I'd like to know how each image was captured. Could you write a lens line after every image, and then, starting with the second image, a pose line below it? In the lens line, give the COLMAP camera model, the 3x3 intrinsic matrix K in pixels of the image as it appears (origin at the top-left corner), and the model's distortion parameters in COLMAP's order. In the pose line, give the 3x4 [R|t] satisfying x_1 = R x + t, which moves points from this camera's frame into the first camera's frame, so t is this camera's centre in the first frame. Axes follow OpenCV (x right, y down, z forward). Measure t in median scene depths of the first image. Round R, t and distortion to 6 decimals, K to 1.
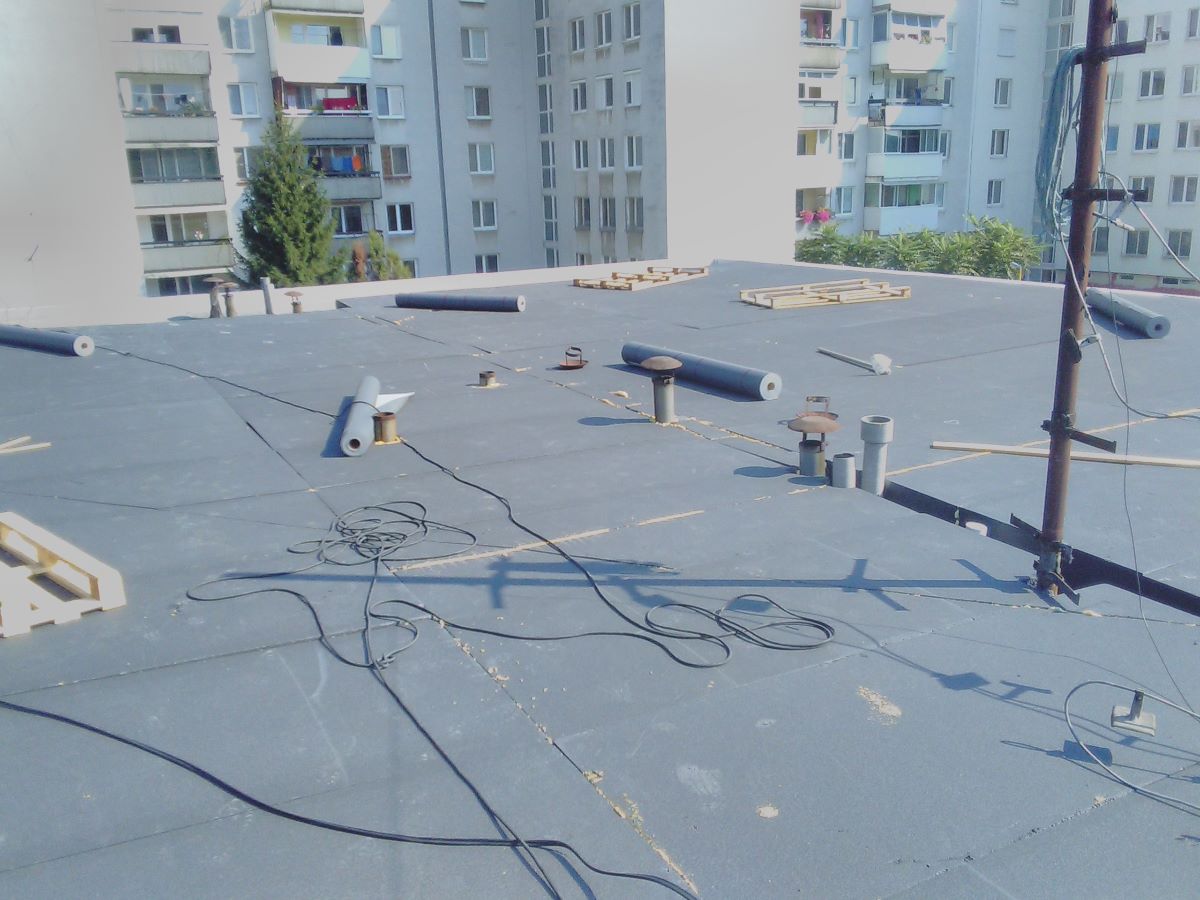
lens RADIAL K [[1025.2, 0, 589.9], [0, 1025.2, 471.2], [0, 0, 1]] dist [0.041638, -0.085702]
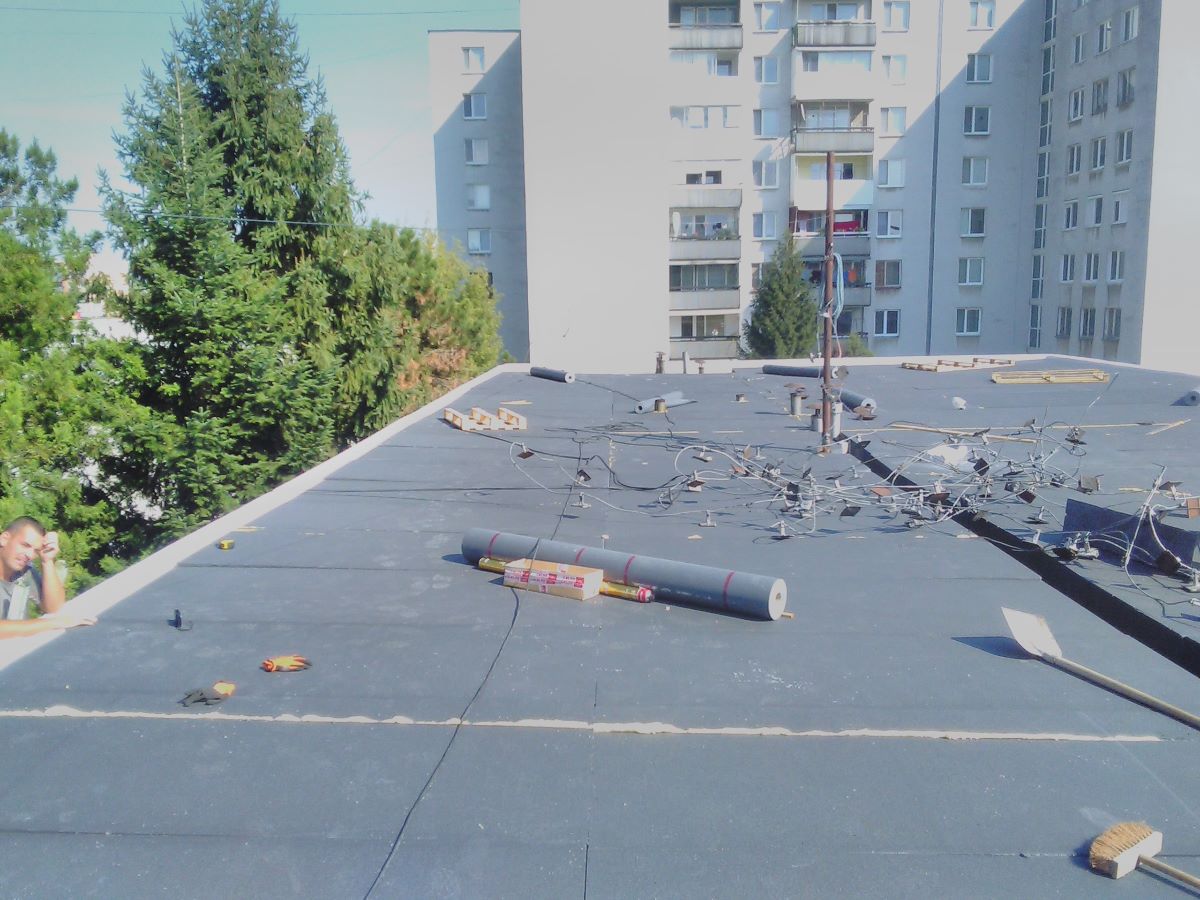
lens RADIAL K [[1025.2, 0, 589.9], [0, 1025.2, 471.2], [0, 0, 1]] dist [0.041638, -0.085702]
pose [[0.869796, 0.096556, -0.483872, 0.097612], [-0.144193, 0.987598, -0.062125, 0.033188], [0.471872, 0.123807, 0.872931, -0.125072]]
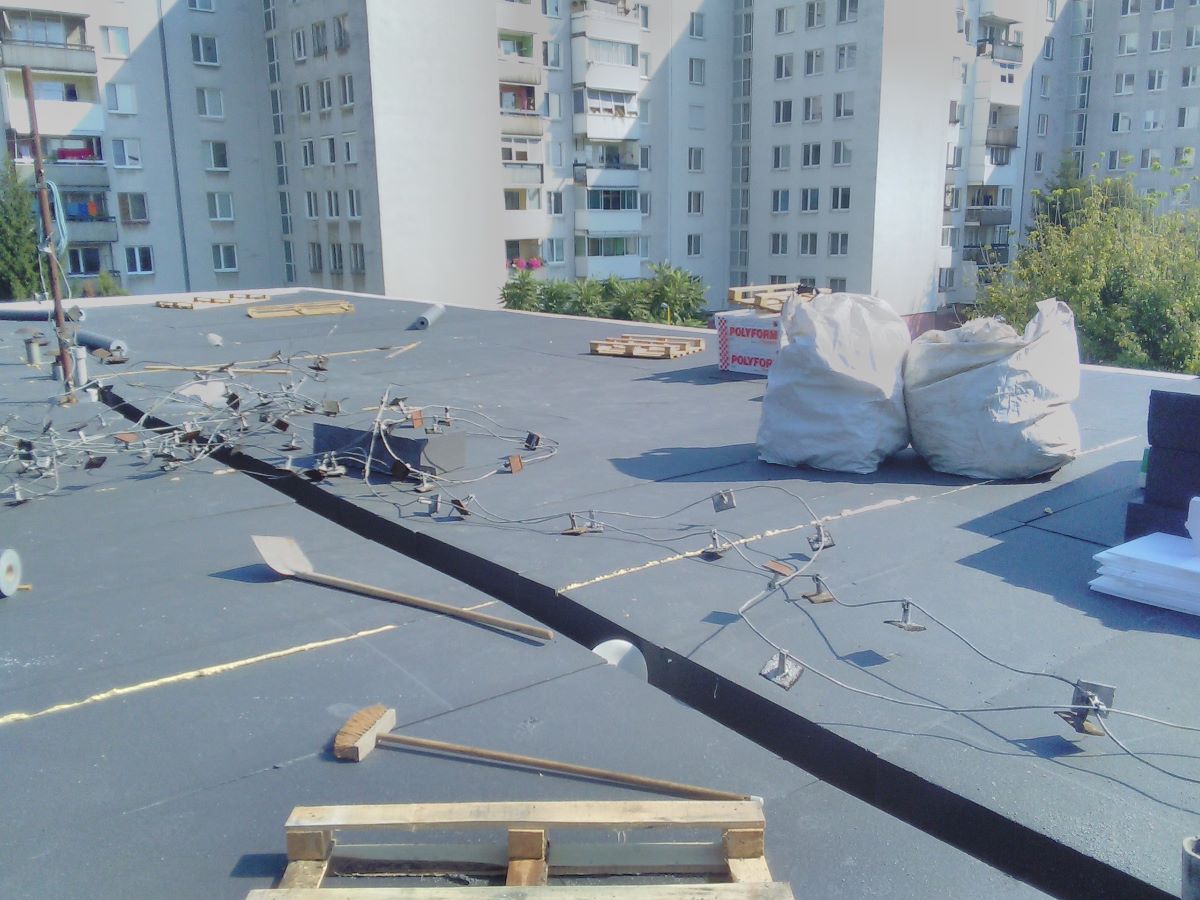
lens RADIAL K [[1025.2, 0, 589.9], [0, 1025.2, 471.2], [0, 0, 1]] dist [0.041638, -0.085702]
pose [[0.986504, -0.021853, 0.162275, 0.101532], [0.029115, 0.998672, -0.042513, 0.033176], [-0.161130, 0.046664, 0.985829, -0.123712]]
